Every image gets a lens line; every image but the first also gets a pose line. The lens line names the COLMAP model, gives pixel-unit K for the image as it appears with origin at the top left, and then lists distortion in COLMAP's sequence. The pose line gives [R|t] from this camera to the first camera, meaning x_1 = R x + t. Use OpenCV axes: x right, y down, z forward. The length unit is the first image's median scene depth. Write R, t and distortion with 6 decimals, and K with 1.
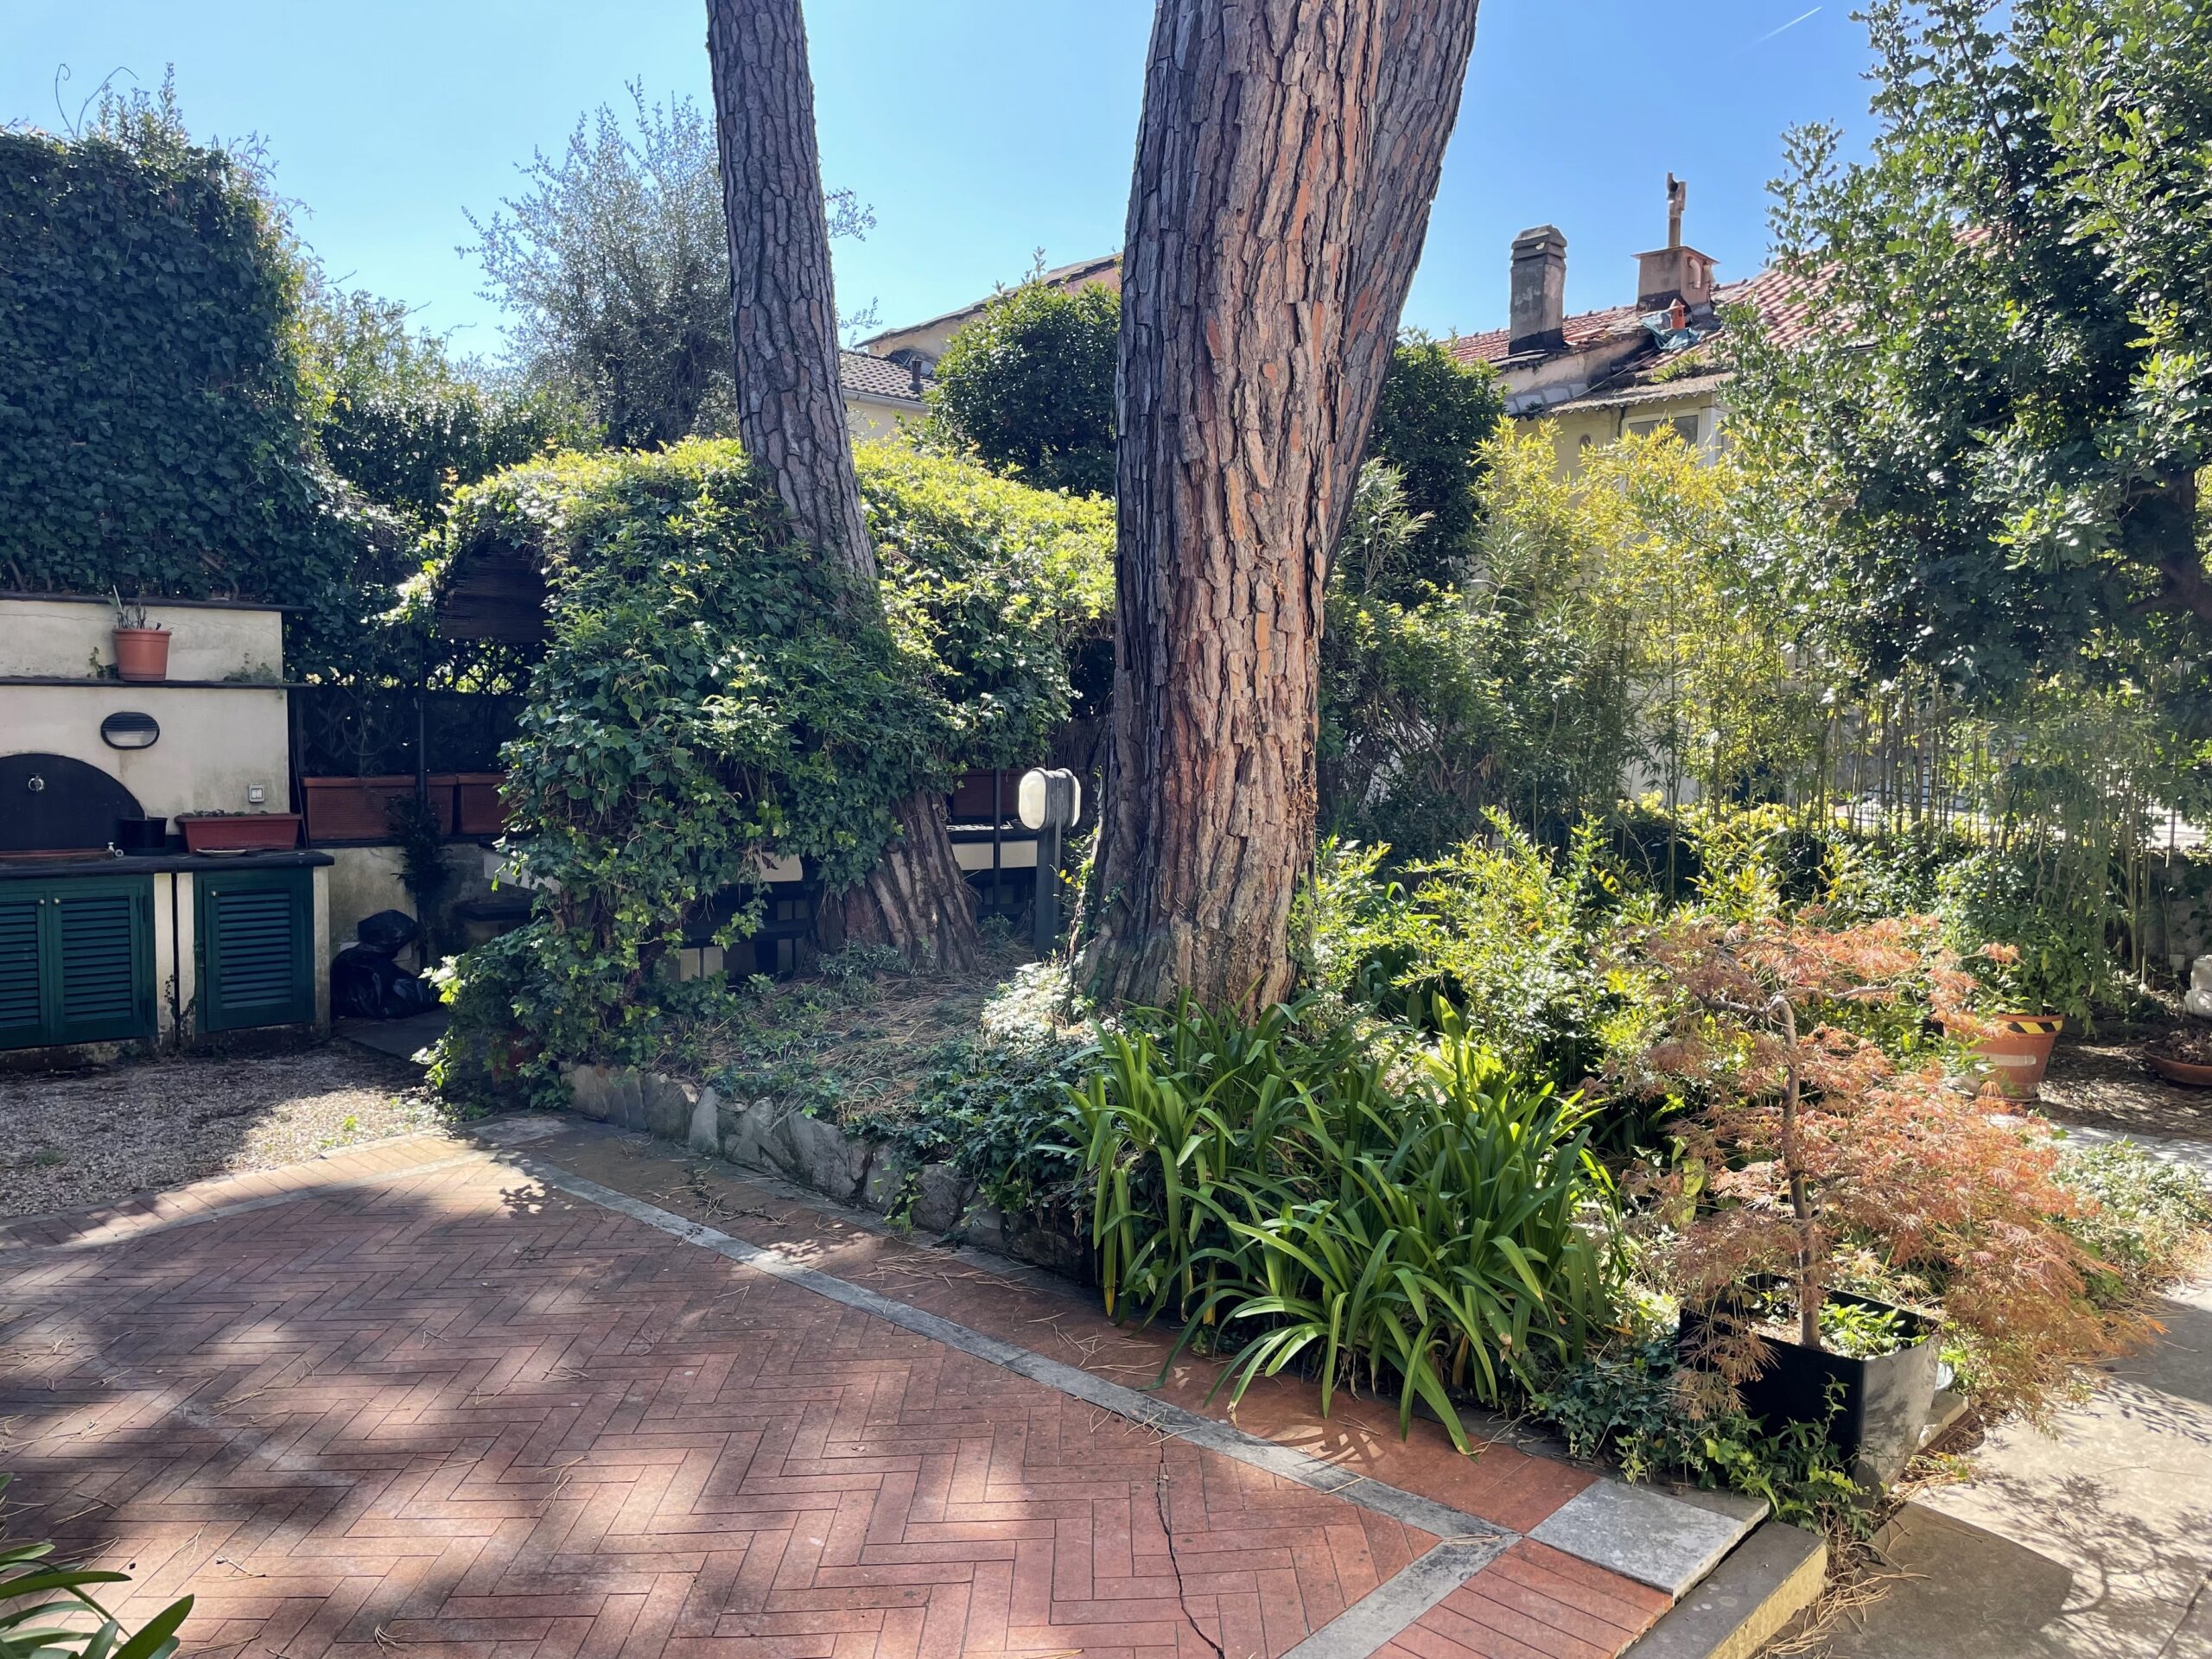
lens RADIAL K [[1660.9, 0, 1099.4], [0, 1660.9, 827.6], [0, 0, 1]] dist [0.117997, -0.147964]
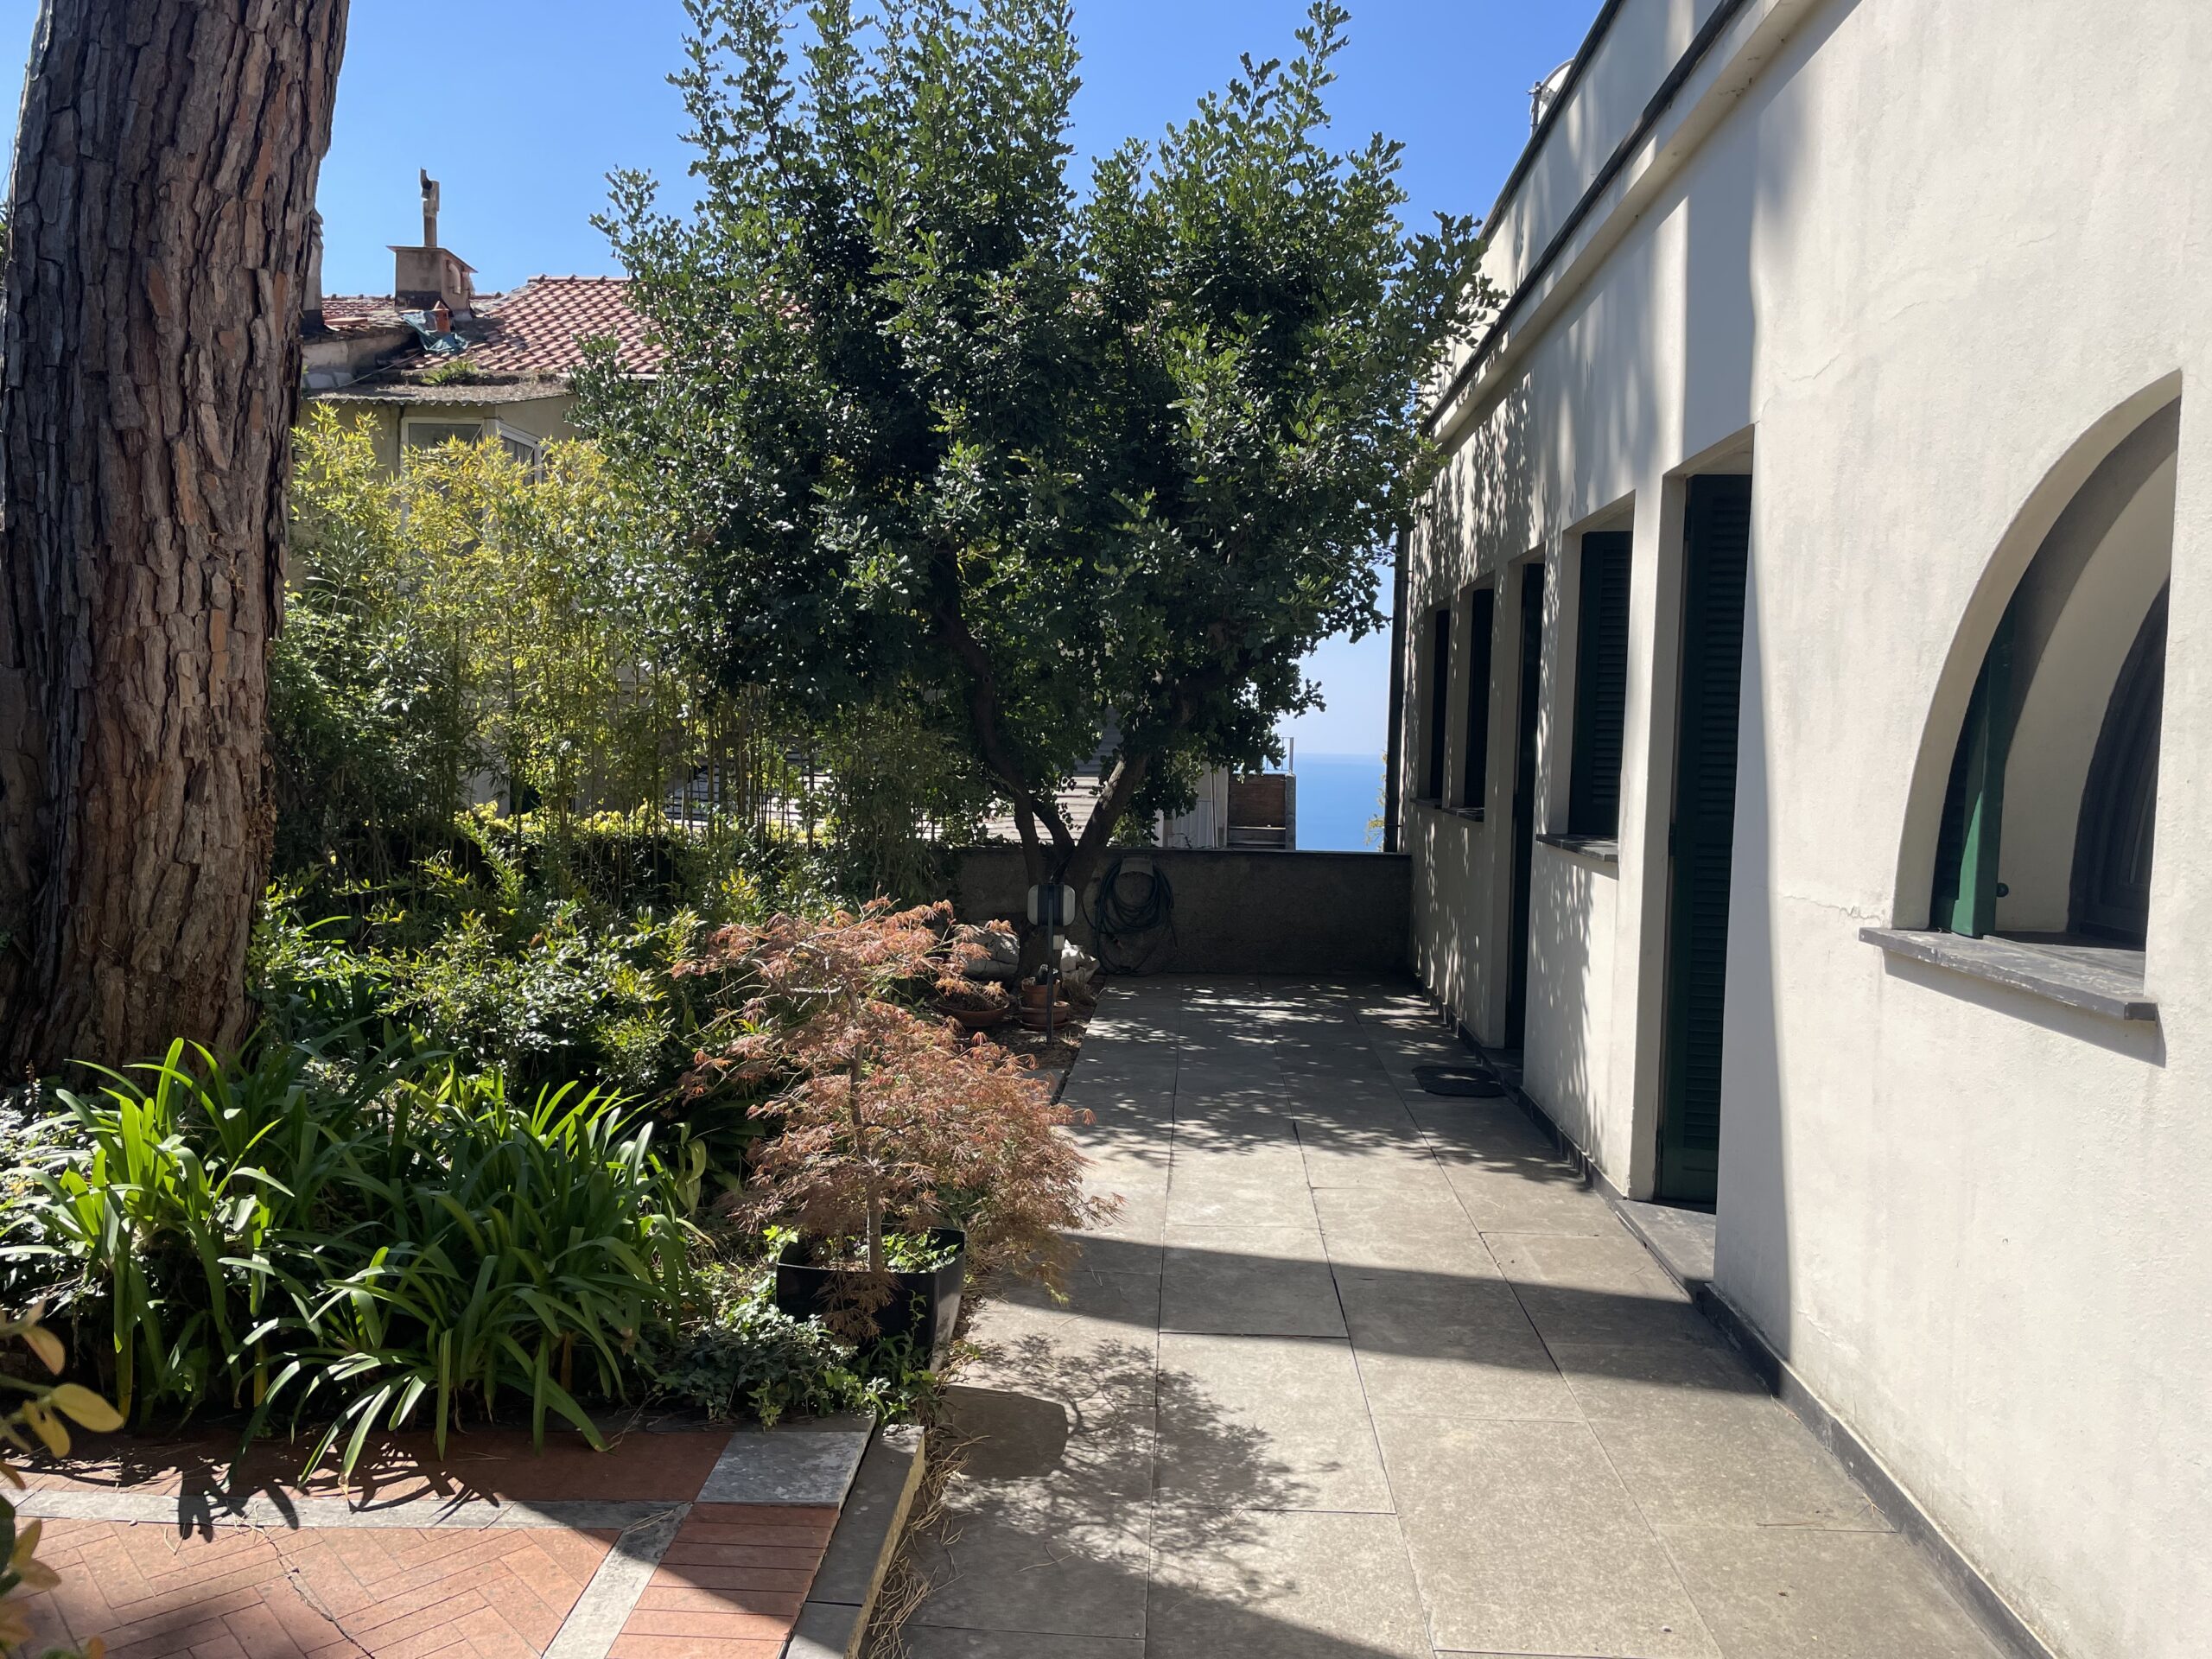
lens RADIAL K [[1647.7, 0, 1108.7], [0, 1647.7, 856.3], [0, 0, 1]] dist [0.123775, -0.135949]
pose [[0.766040, -0.042944, 0.641356, -0.120155], [0.035573, 0.999069, 0.024406, -0.003147], [-0.641807, 0.004119, 0.766855, 0.010092]]
